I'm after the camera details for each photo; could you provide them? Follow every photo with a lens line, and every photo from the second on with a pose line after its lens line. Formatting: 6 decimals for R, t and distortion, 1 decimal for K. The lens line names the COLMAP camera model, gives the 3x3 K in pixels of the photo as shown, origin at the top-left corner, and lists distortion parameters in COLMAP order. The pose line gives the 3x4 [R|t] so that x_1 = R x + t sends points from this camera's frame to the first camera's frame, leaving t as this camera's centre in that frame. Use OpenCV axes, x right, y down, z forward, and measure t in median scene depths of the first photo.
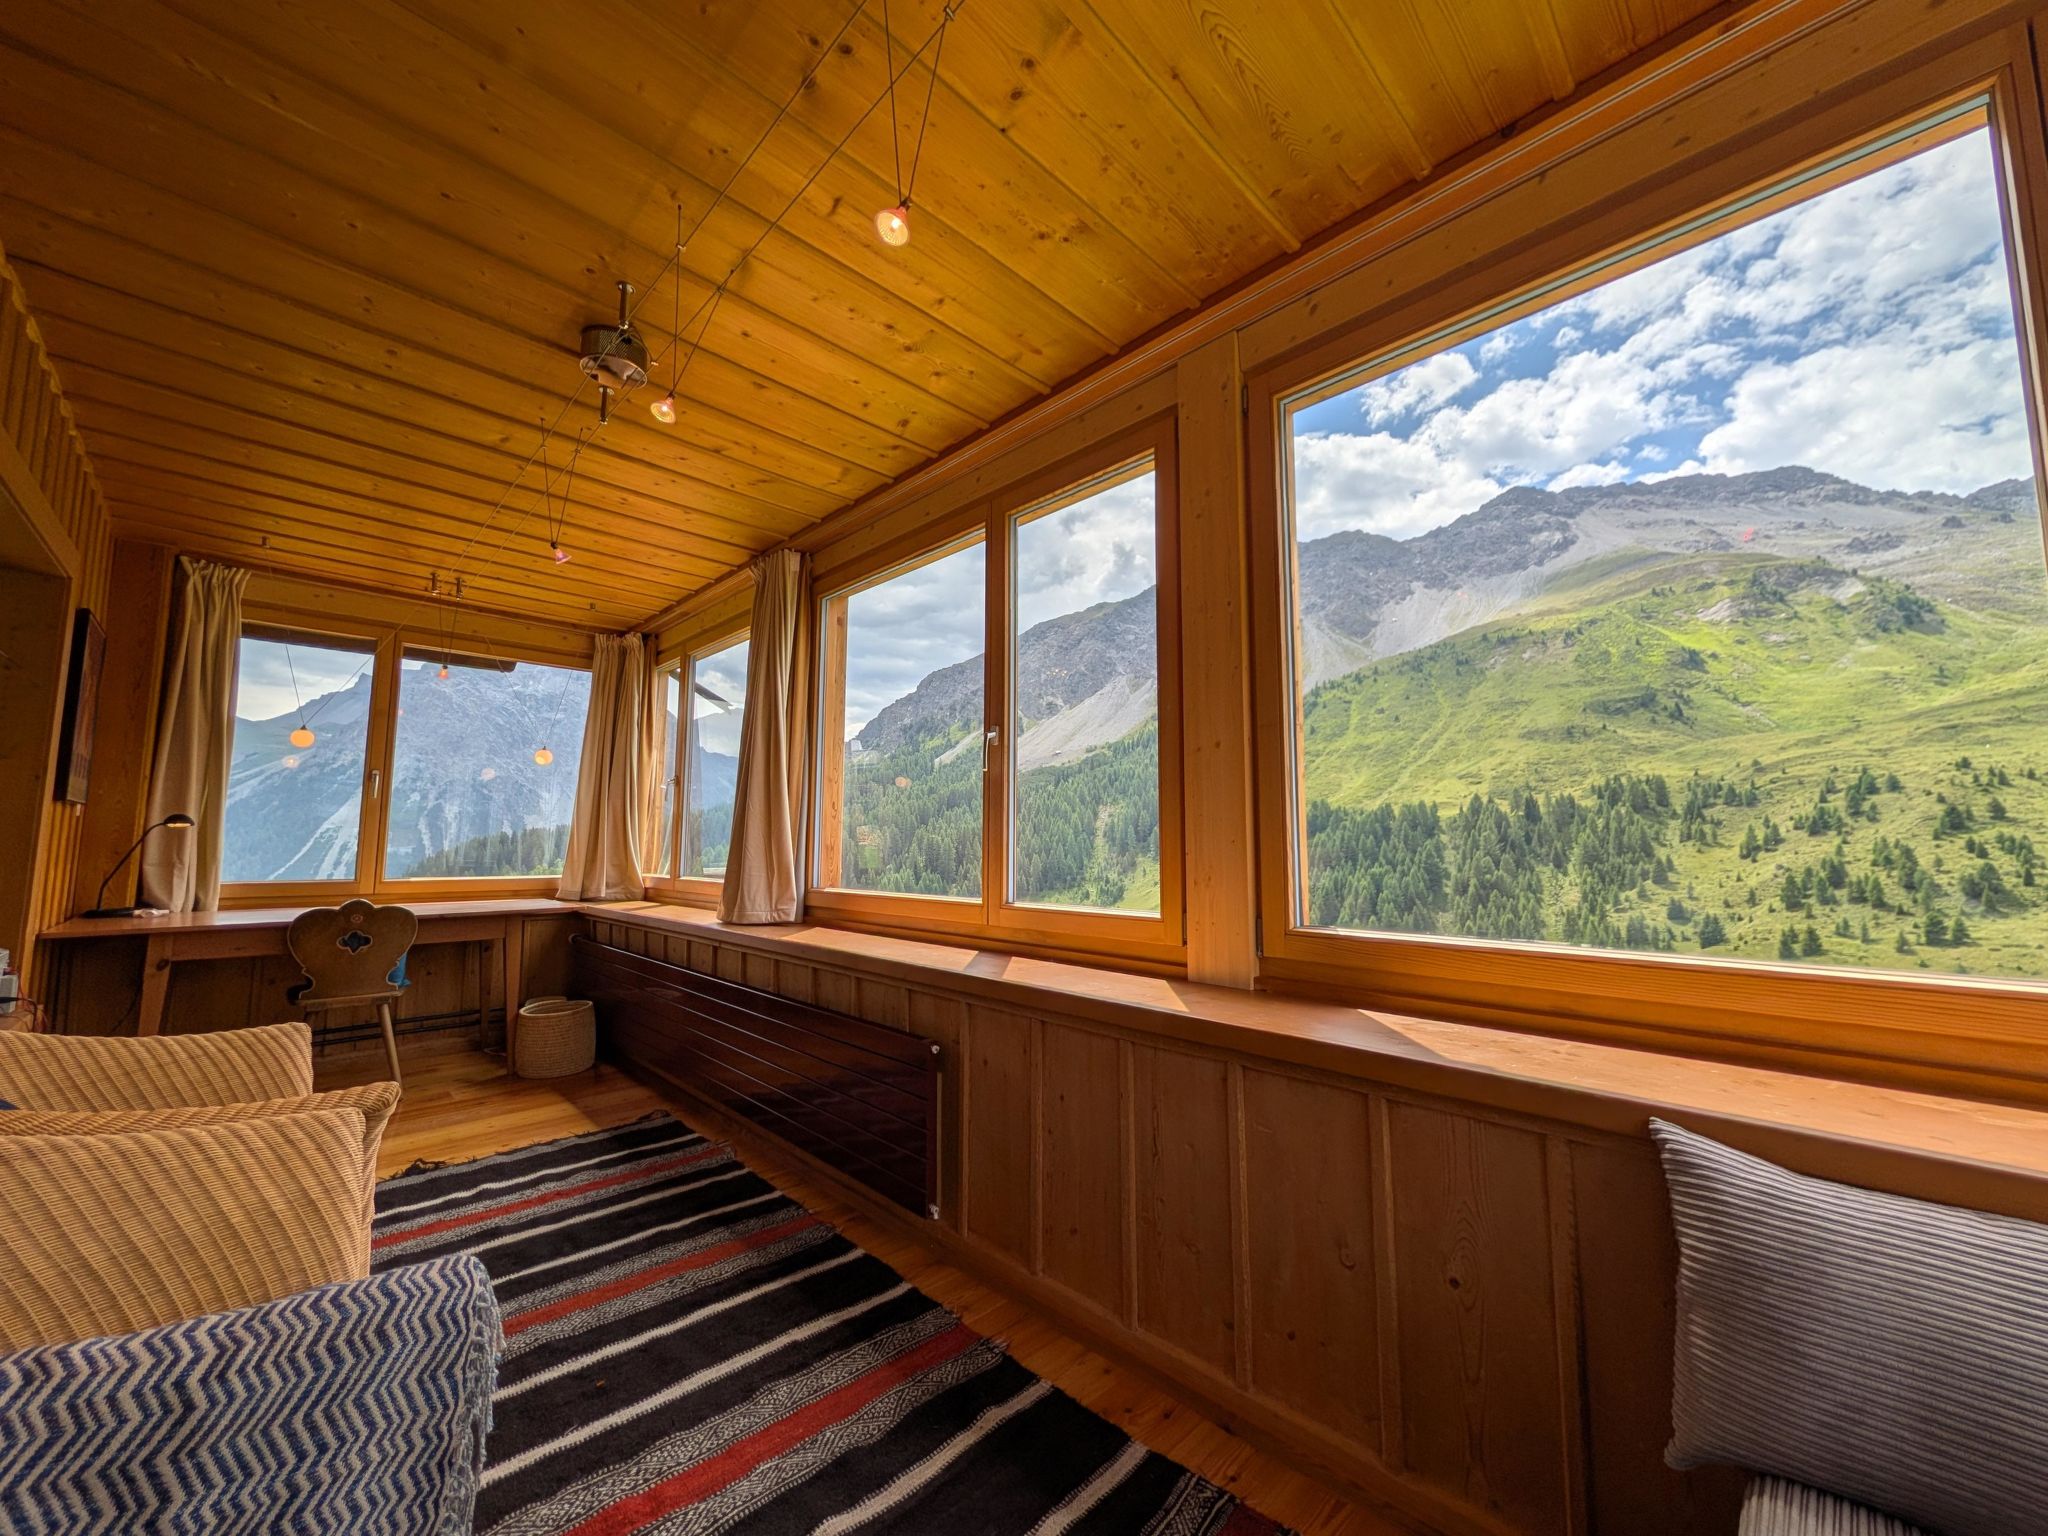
lens RADIAL K [[789.1, 0, 1026.2], [0, 789.1, 775.2], [0, 0, 1]] dist [-0.001274, 0.000526]
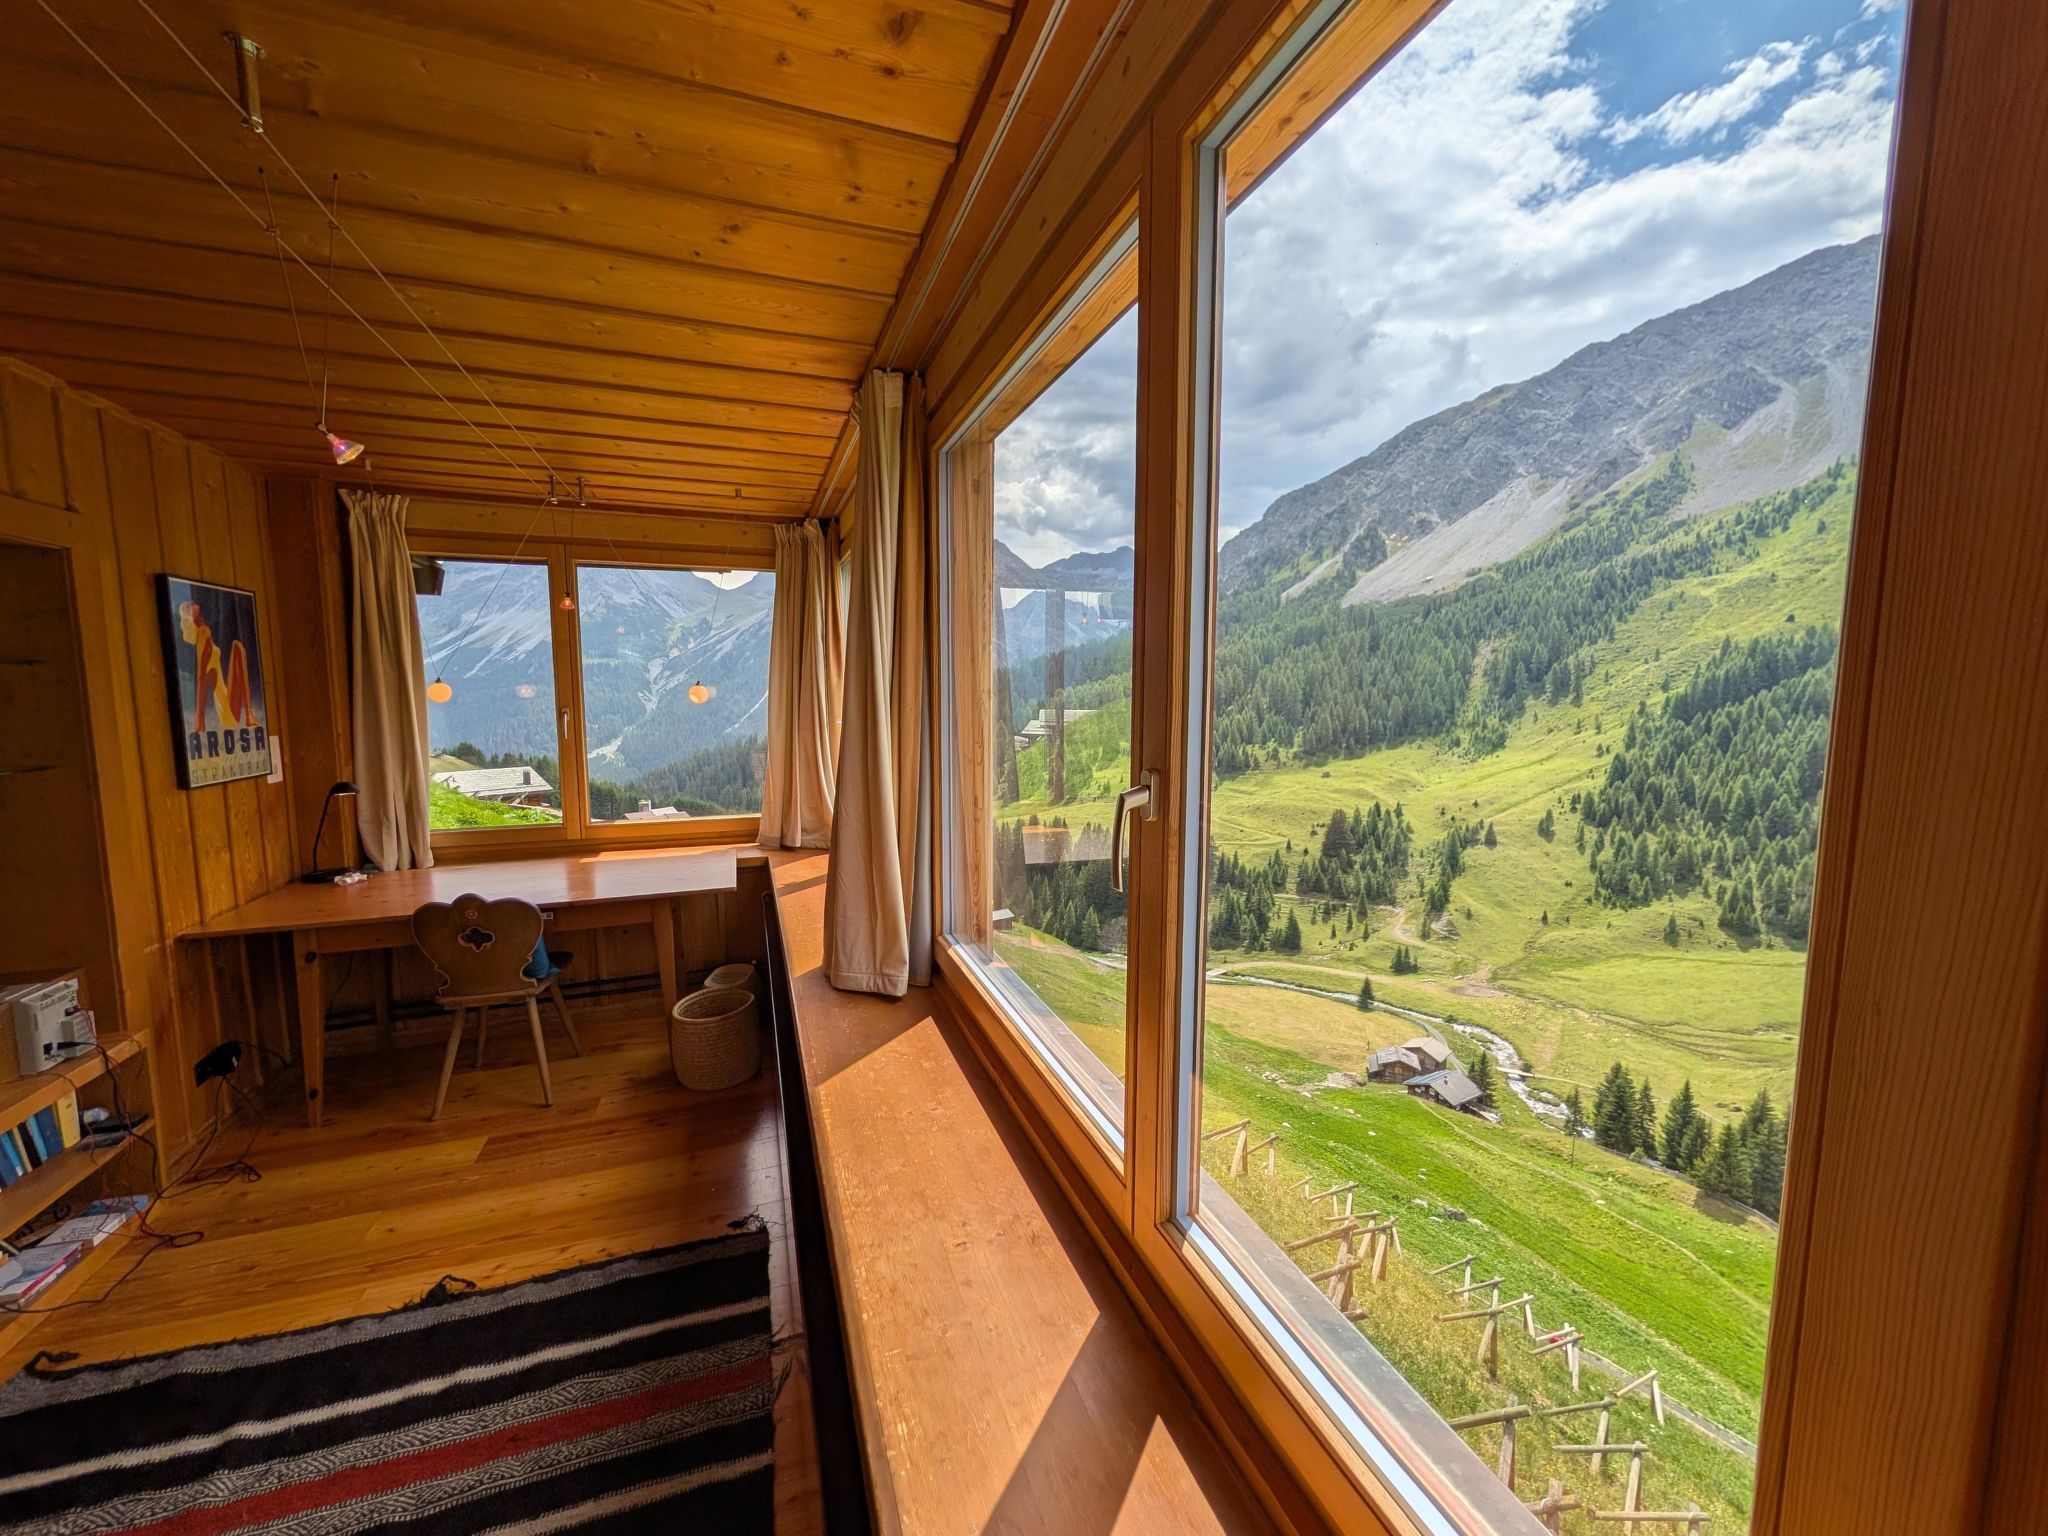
lens RADIAL K [[789.1, 0, 1025.7], [0, 789.1, 773.7], [0, 0, 1]] dist [-0.001274, 0.000526]
pose [[0.911192, 0.042292, -0.409805, 0.010396], [0.039667, 0.981089, 0.189447, -0.022766], [0.410068, -0.188878, 0.892283, 0.106861]]
